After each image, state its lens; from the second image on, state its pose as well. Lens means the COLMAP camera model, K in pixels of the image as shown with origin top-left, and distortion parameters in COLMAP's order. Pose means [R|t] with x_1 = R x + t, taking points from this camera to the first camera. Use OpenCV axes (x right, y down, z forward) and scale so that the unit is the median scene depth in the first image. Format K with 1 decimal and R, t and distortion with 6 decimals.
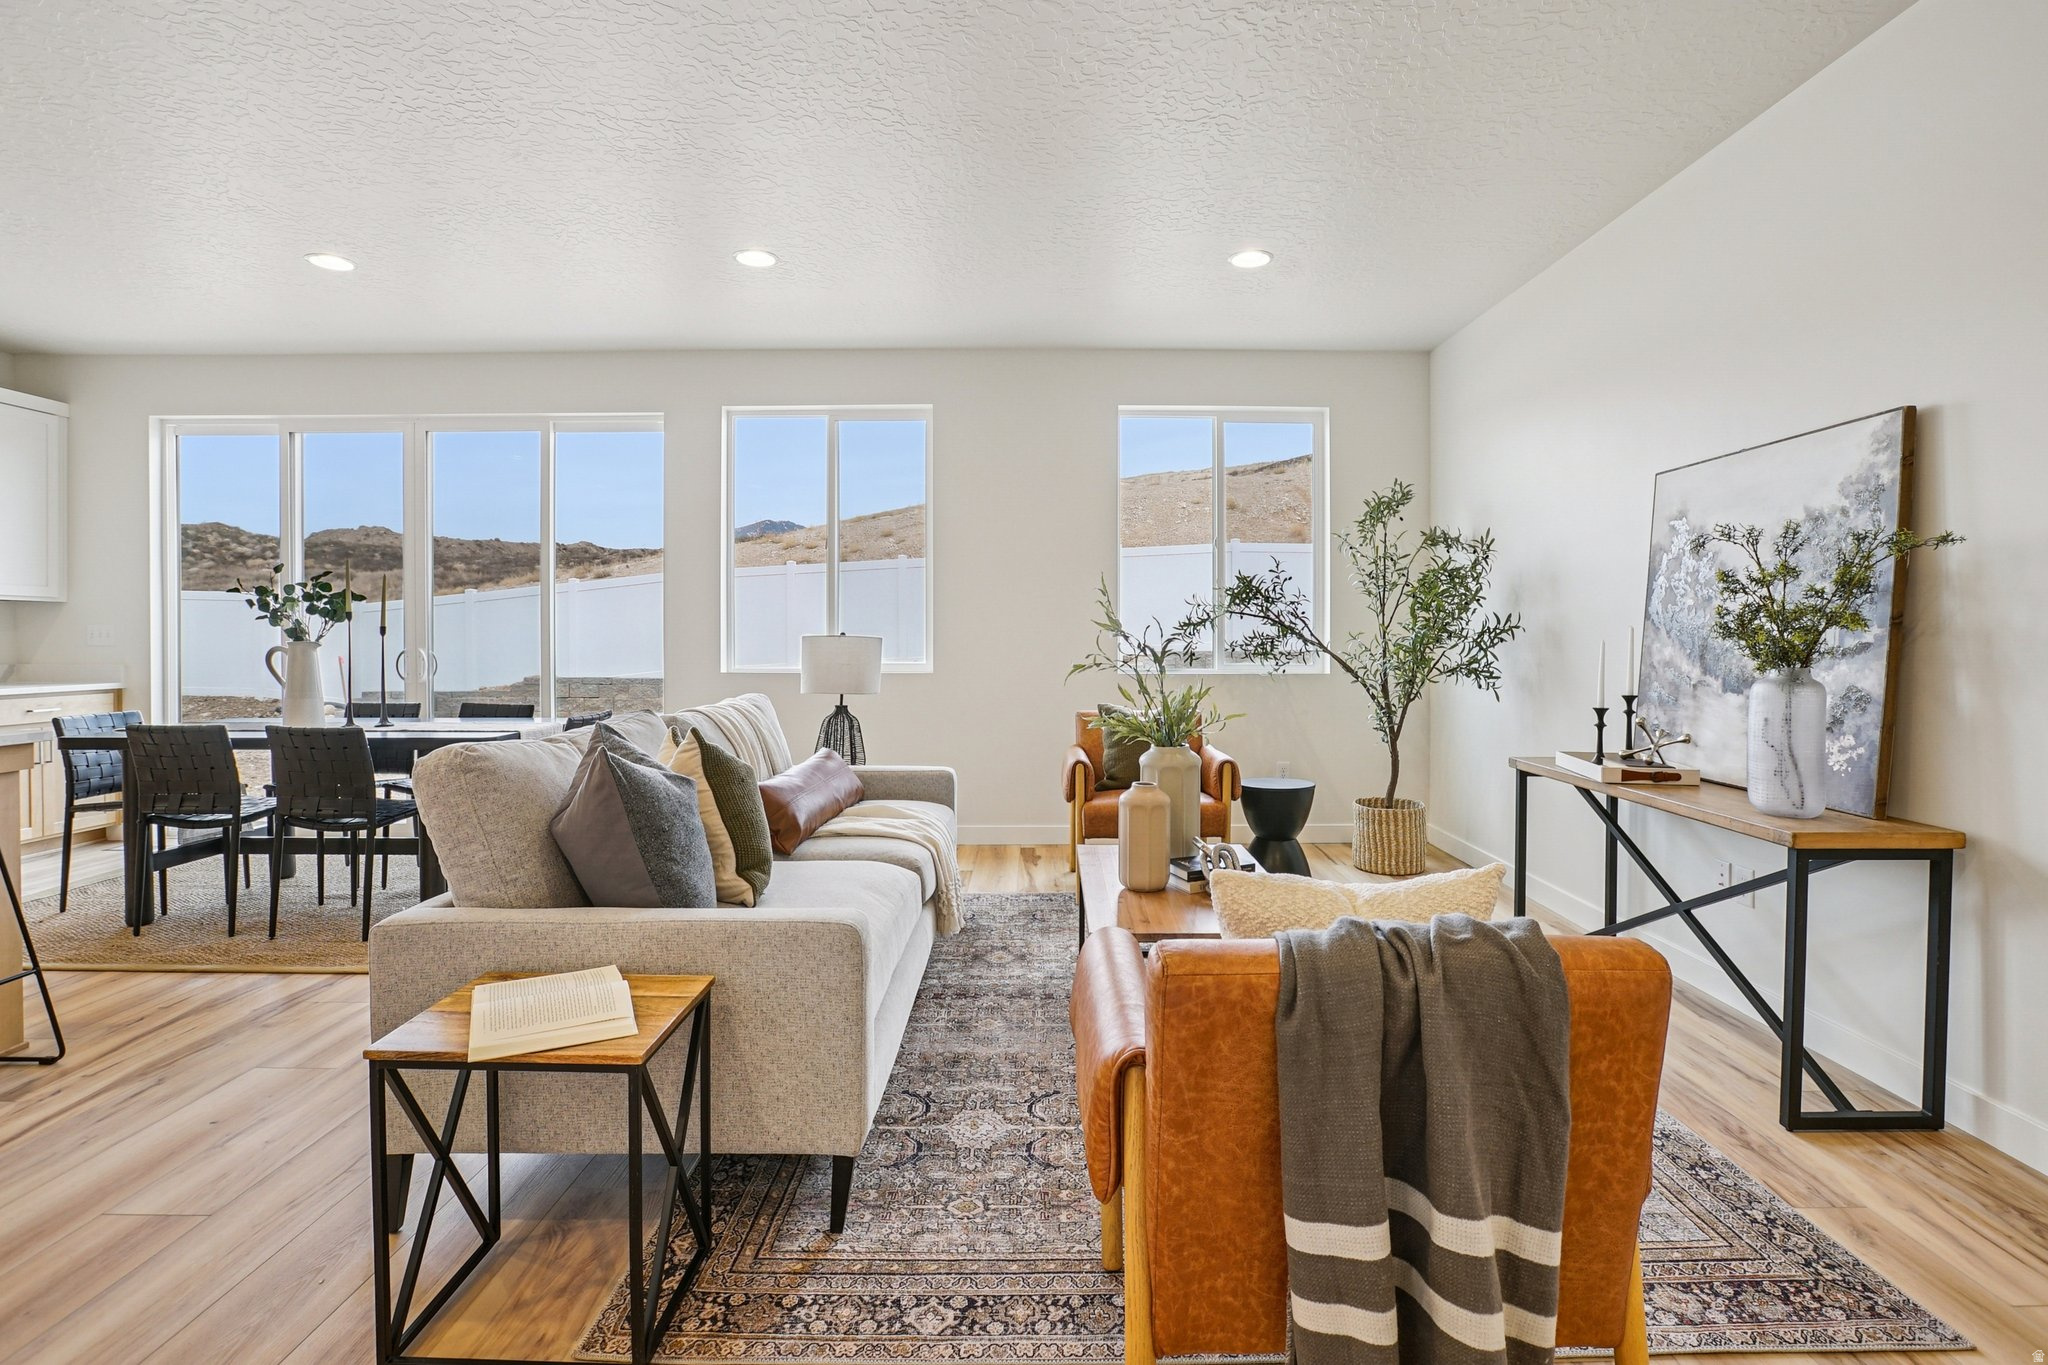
lens RADIAL K [[966.9, 0, 1043.2], [0, 966.9, 643.5], [0, 0, 1]] dist [-0.028826, 0.003399]
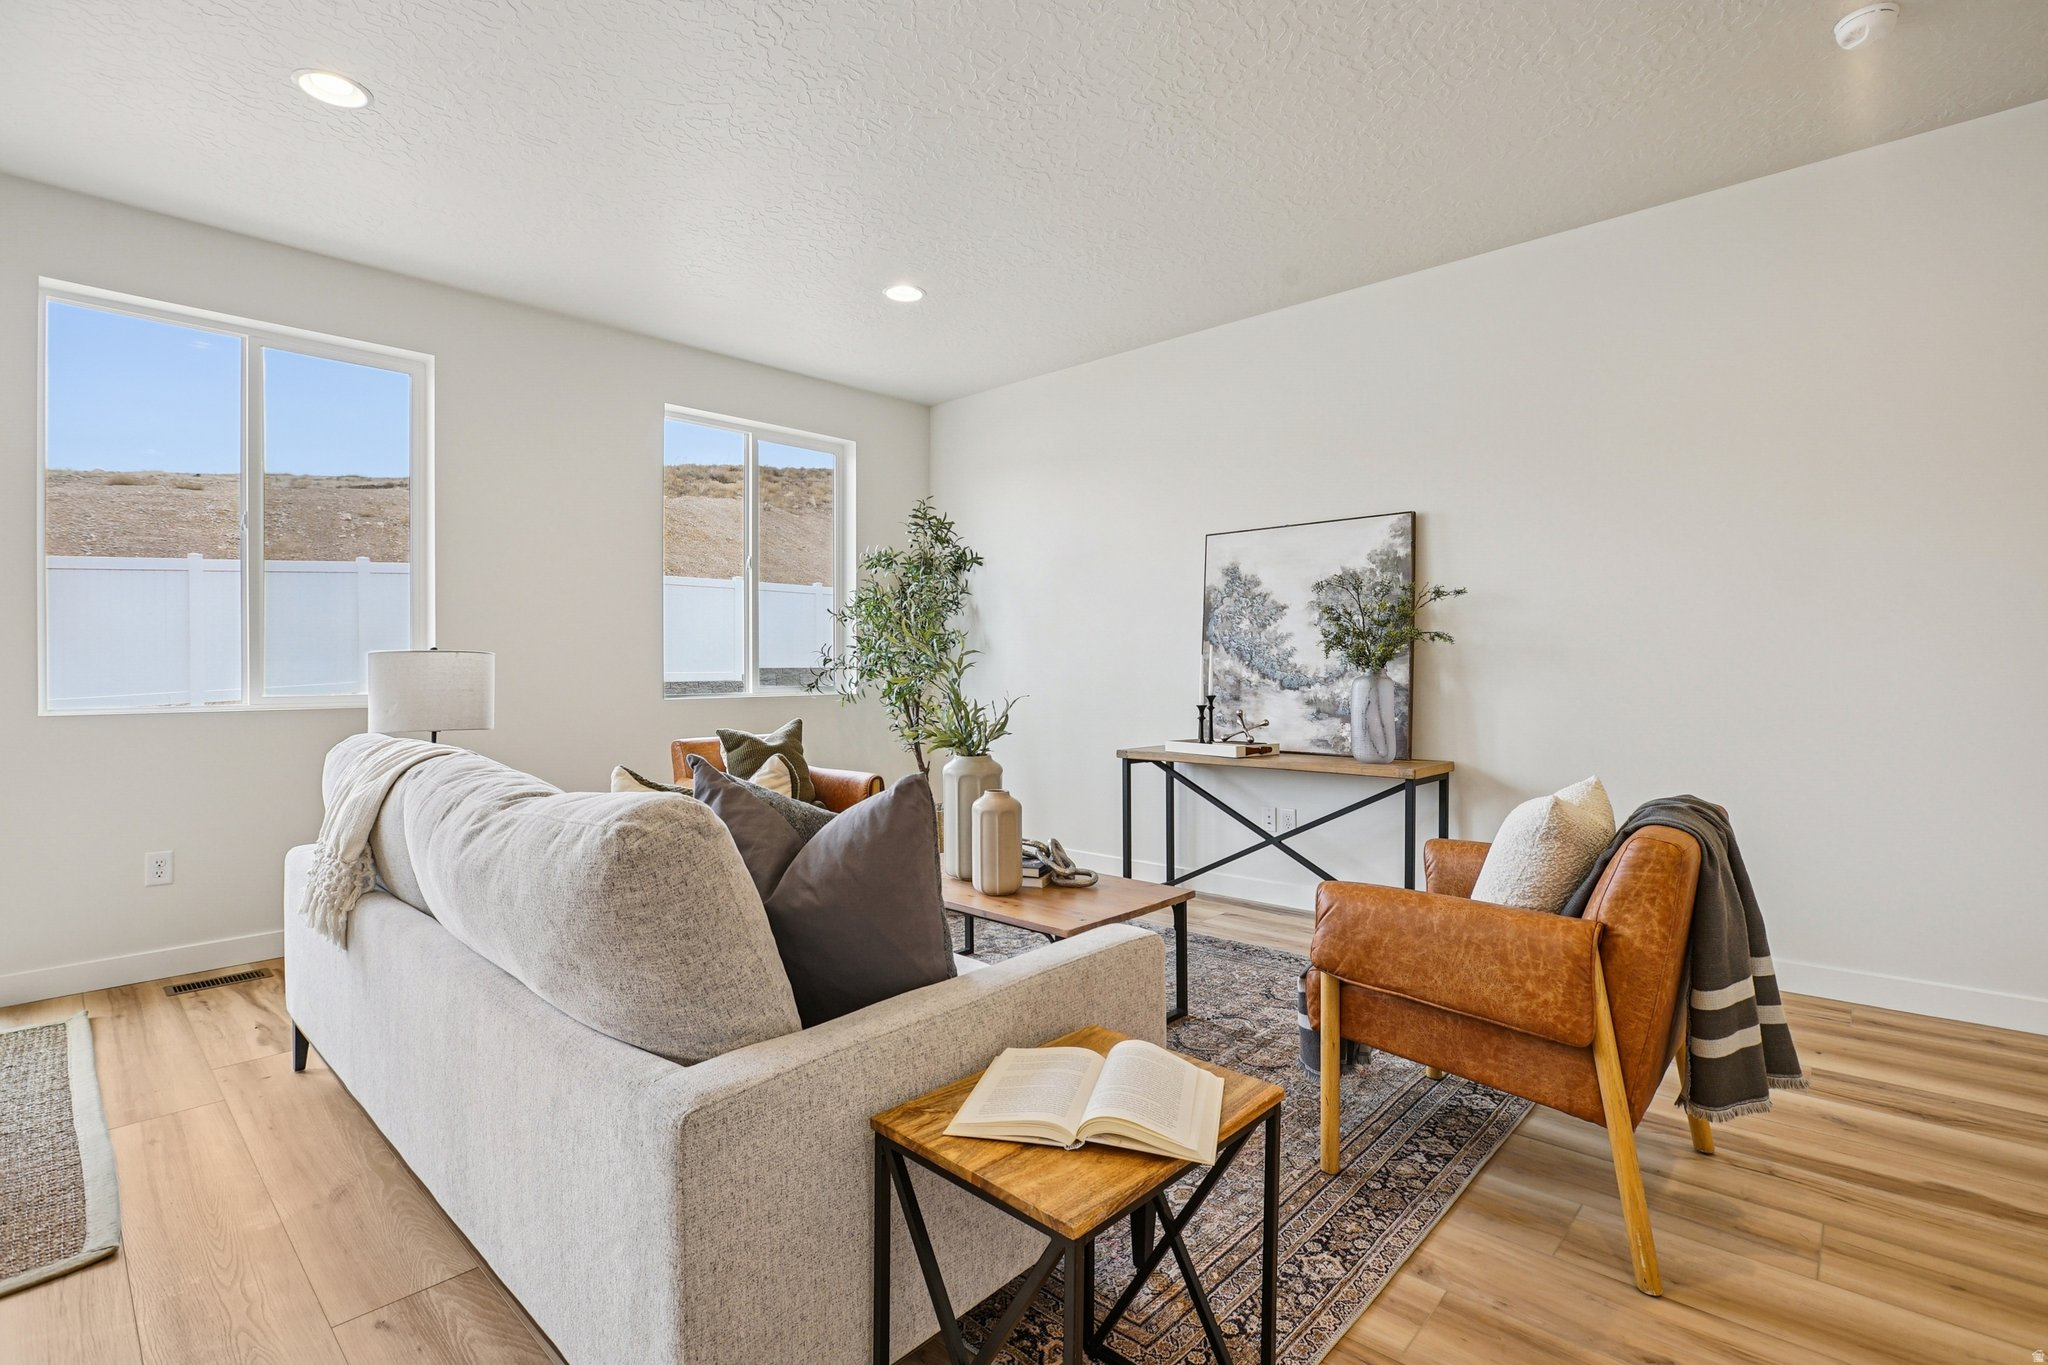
lens RADIAL K [[945.2, 0, 1038.8], [0, 945.2, 675.9], [0, 0, 1]] dist [-0.045473, 0.010680]
pose [[0.680054, -0.011868, 0.733066, -0.454834], [0.013988, 0.999897, 0.003212, 0.015205], [-0.733029, 0.008069, 0.680150, 0.217784]]
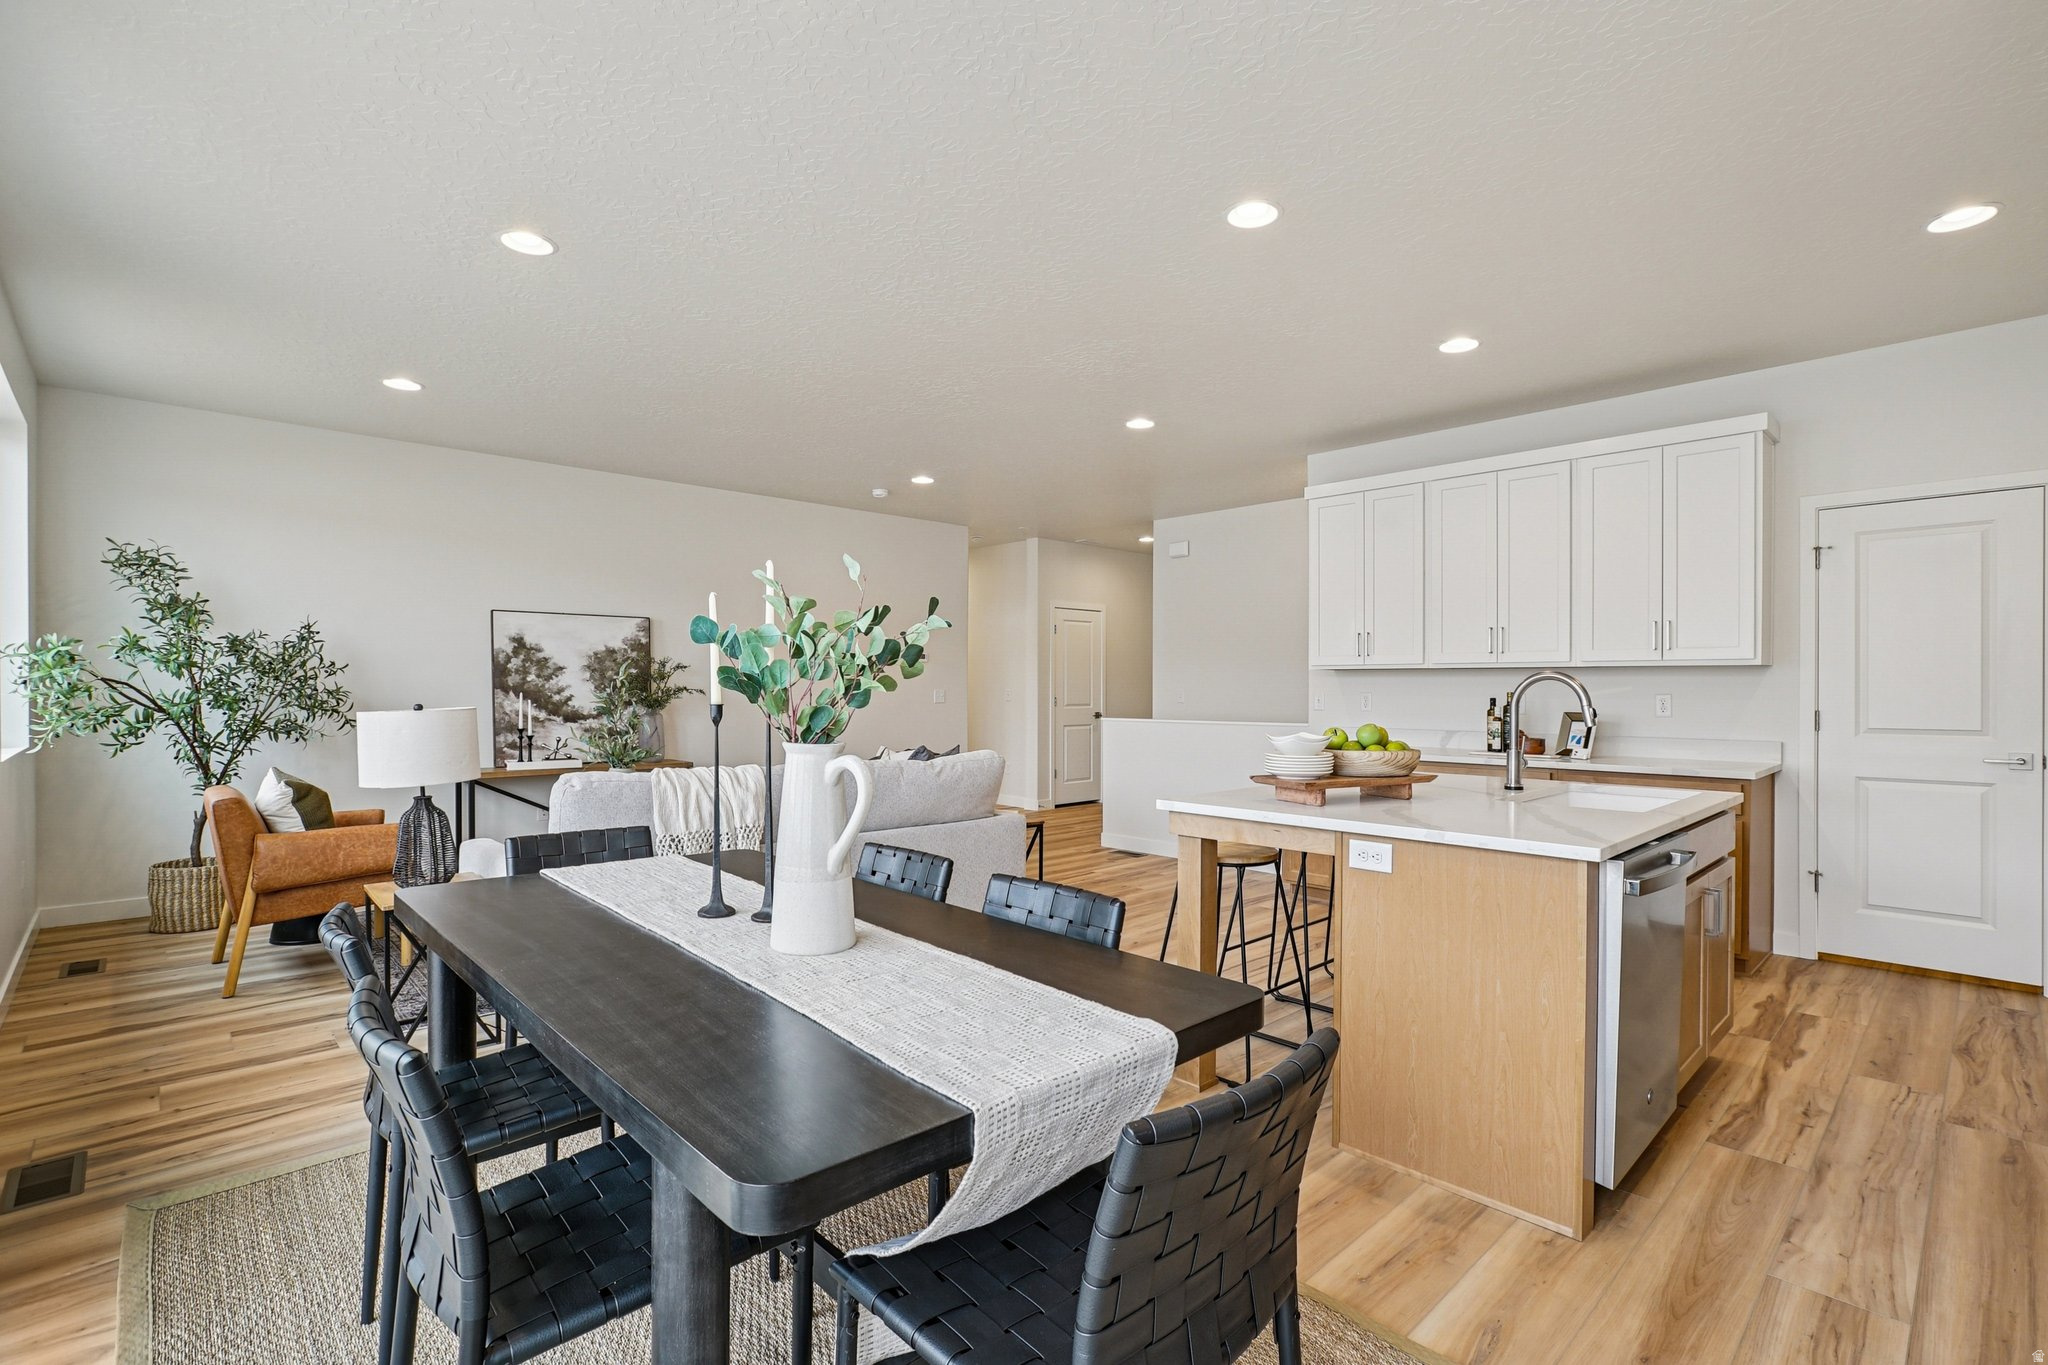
lens RADIAL K [[945.2, 0, 1039.6], [0, 945.2, 676.6], [0, 0, 1]] dist [-0.045473, 0.010680]
pose [[-0.686252, 0.005634, 0.727343, -1.217258], [0.003080, 0.999984, -0.004840, -0.031448], [-0.727358, -0.001081, -0.686258, 1.272487]]
